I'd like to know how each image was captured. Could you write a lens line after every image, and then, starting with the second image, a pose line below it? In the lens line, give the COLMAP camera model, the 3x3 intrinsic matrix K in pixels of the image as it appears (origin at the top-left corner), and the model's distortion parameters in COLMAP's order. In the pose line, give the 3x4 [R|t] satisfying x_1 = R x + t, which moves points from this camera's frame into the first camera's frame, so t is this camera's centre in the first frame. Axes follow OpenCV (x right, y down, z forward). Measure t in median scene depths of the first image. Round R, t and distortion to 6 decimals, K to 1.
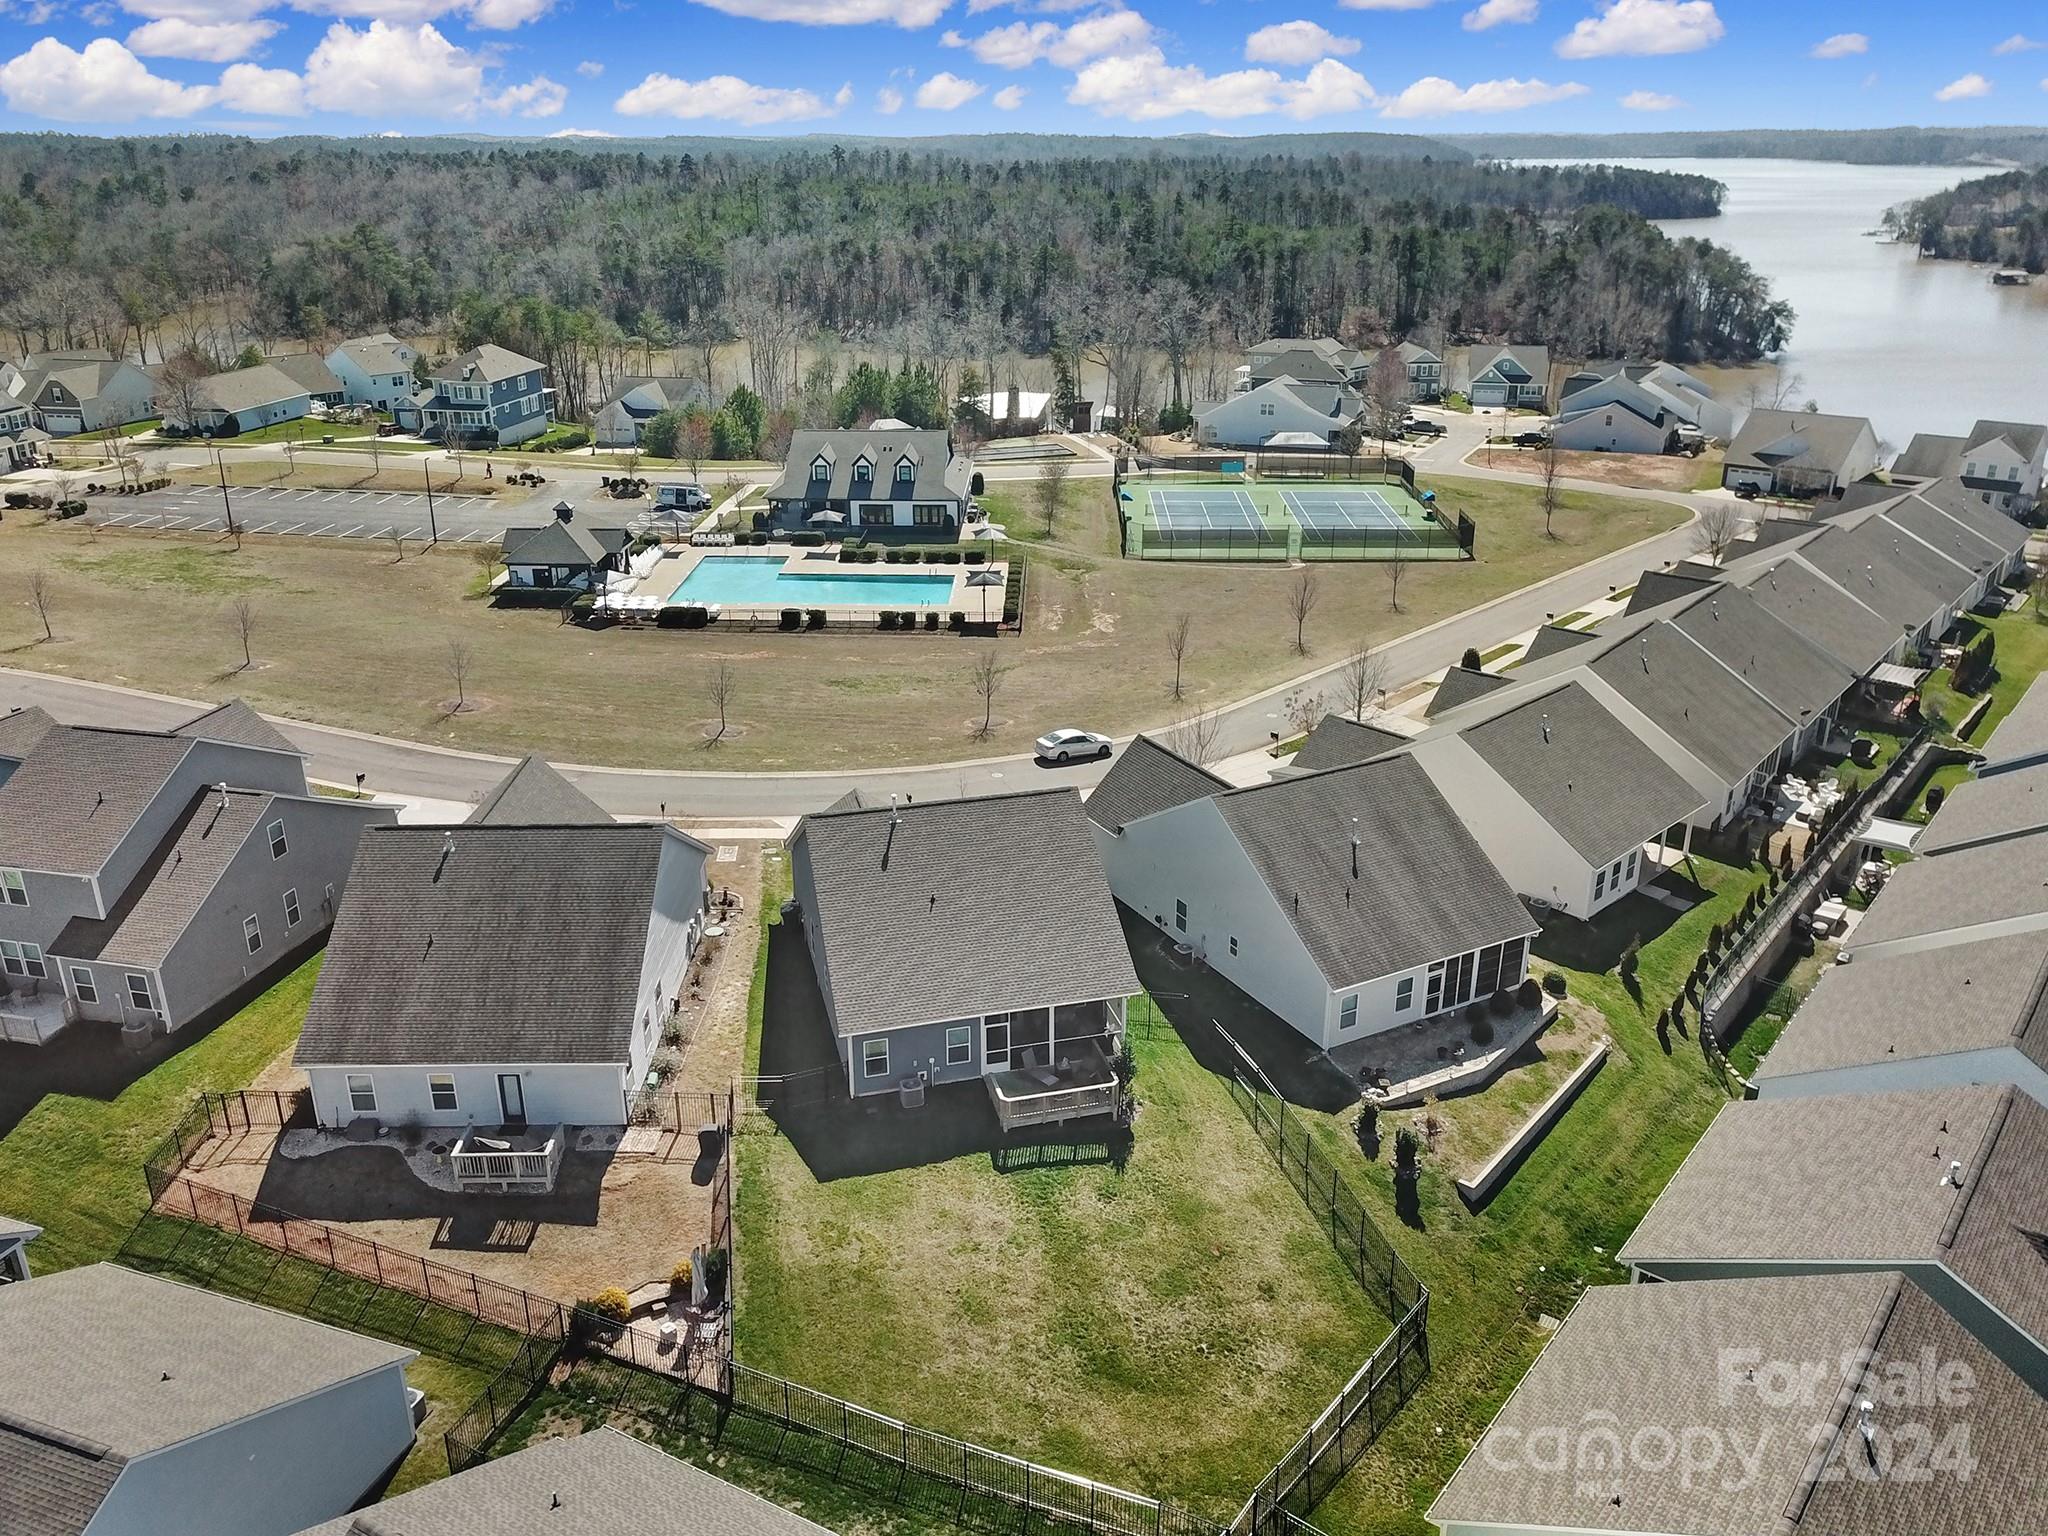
lens RADIAL K [[1592.7, 0, 1025.6], [0, 1592.7, 773.5], [0, 0, 1]] dist [0.008811, -0.000981]
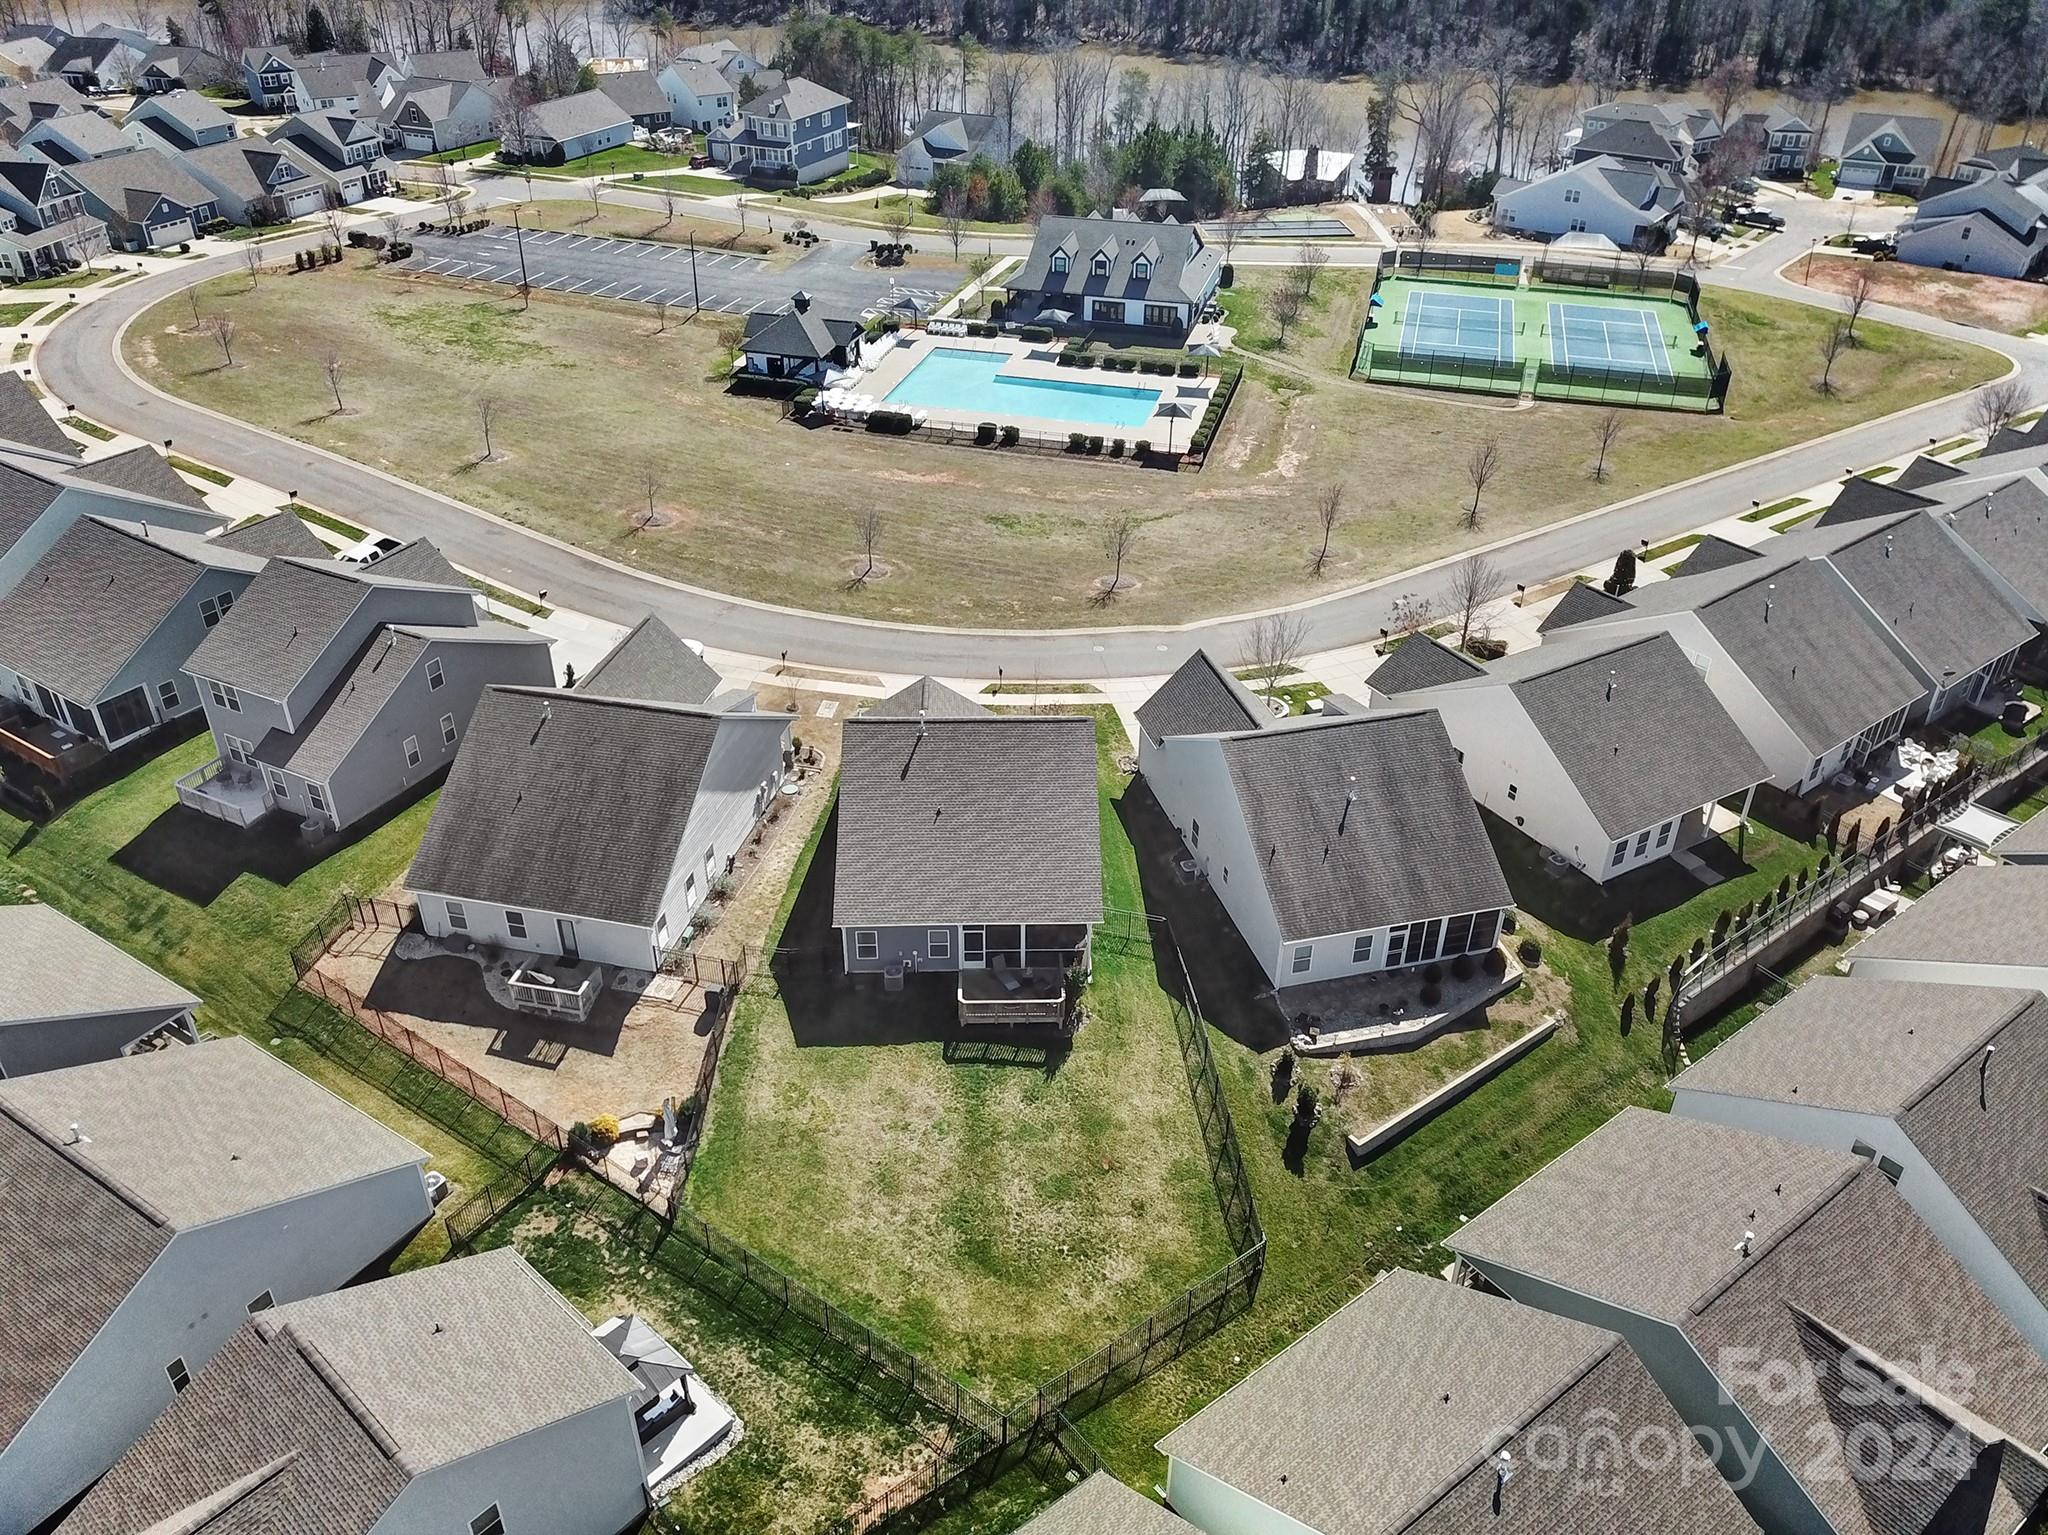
lens RADIAL K [[1558.6, 0, 1025.2], [0, 1558.6, 773.9], [0, 0, 1]] dist [0.013971, -0.010062]
pose [[0.972177, 0.135855, -0.190828, 0.205007], [-0.096762, 0.974795, 0.201027, -0.172124], [0.213329, -0.176969, 0.960819, -0.047844]]
